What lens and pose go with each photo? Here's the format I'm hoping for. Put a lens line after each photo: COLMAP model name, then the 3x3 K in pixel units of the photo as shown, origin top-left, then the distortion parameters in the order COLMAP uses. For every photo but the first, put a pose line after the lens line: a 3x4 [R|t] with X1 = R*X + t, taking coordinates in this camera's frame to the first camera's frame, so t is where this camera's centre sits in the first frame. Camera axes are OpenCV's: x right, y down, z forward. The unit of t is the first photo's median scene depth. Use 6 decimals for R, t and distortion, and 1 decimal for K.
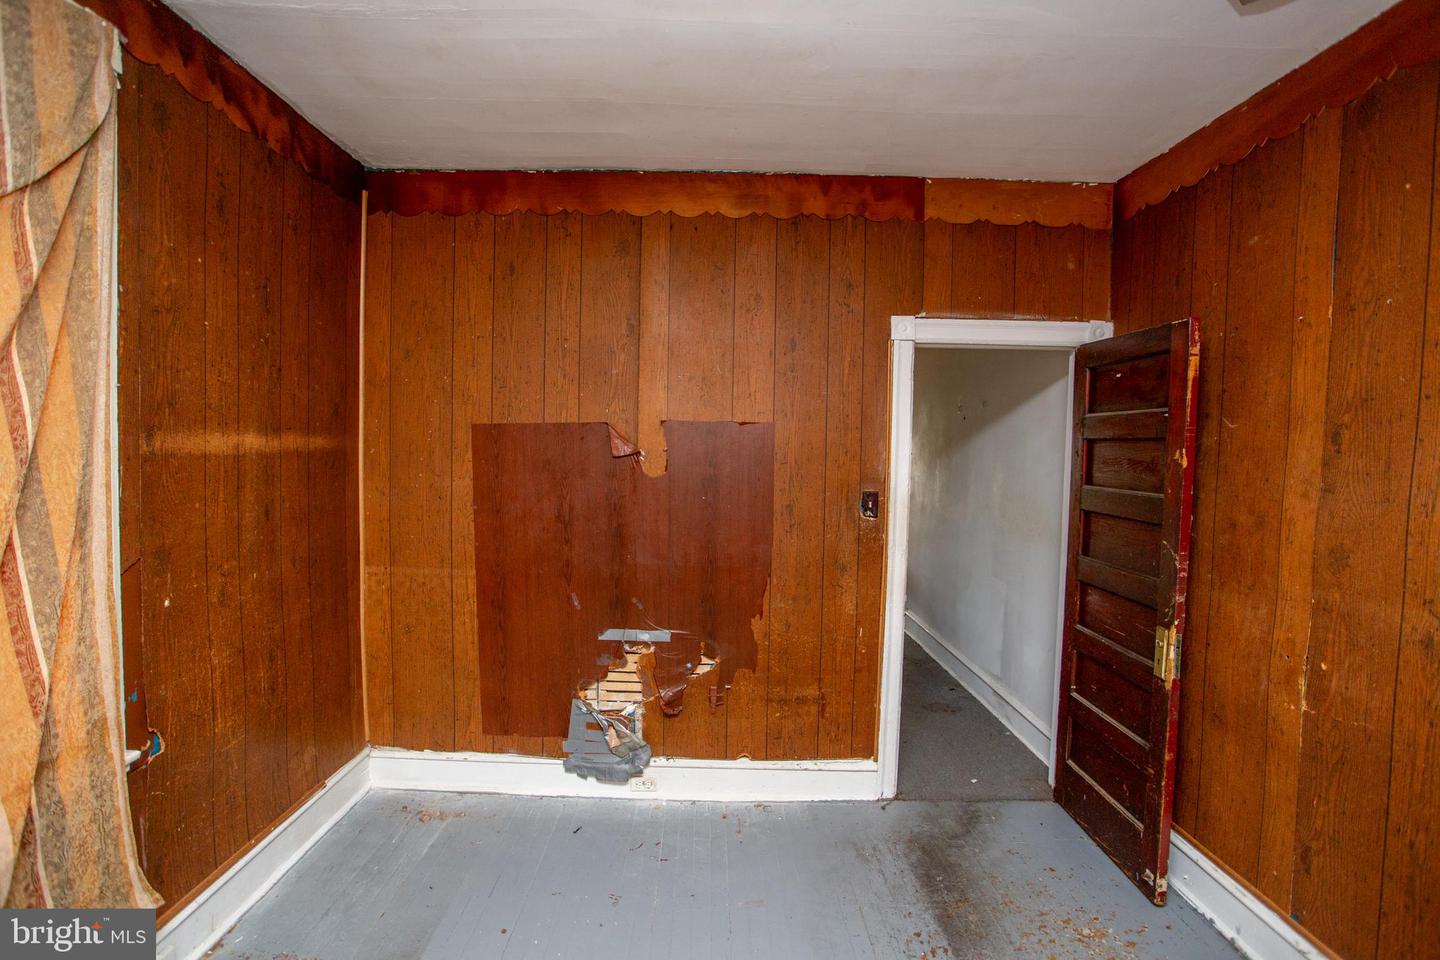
lens RADIAL K [[699.2, 0, 724.0], [0, 699.2, 476.4], [0, 0, 1]] dist [-0.047263, 0.020872]
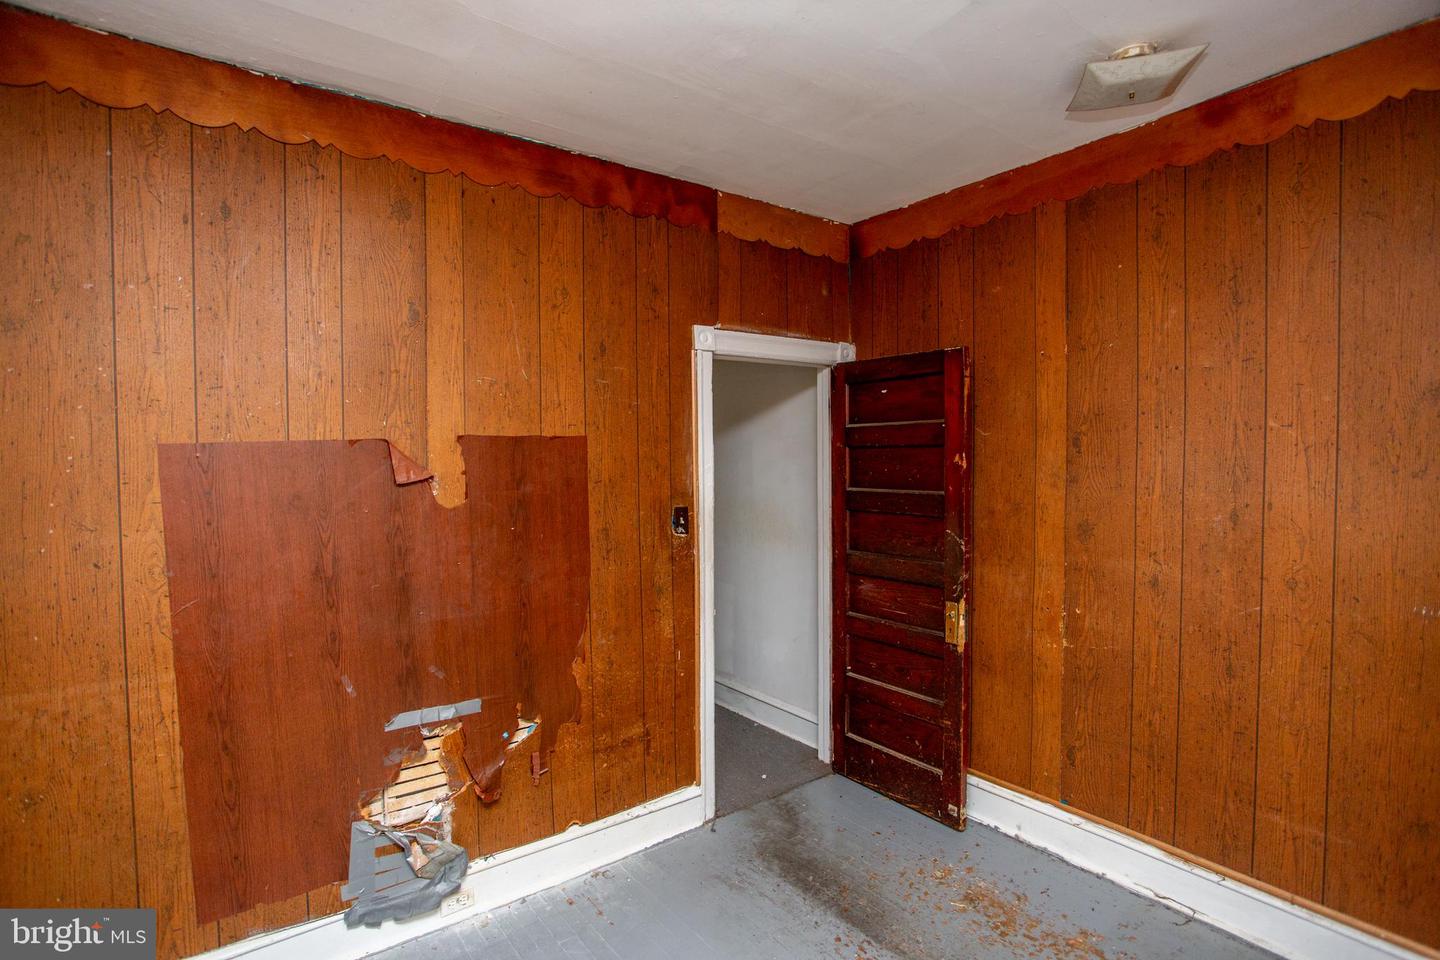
lens RADIAL K [[699.2, 0, 756.0], [0, 699.2, 477.4], [0, 0, 1]] dist [-0.047263, 0.020872]
pose [[0.806303, -0.046058, 0.589706, -0.286897], [0.054716, 0.998497, 0.003173, -0.016845], [-0.588966, 0.029708, 0.807611, 0.172531]]
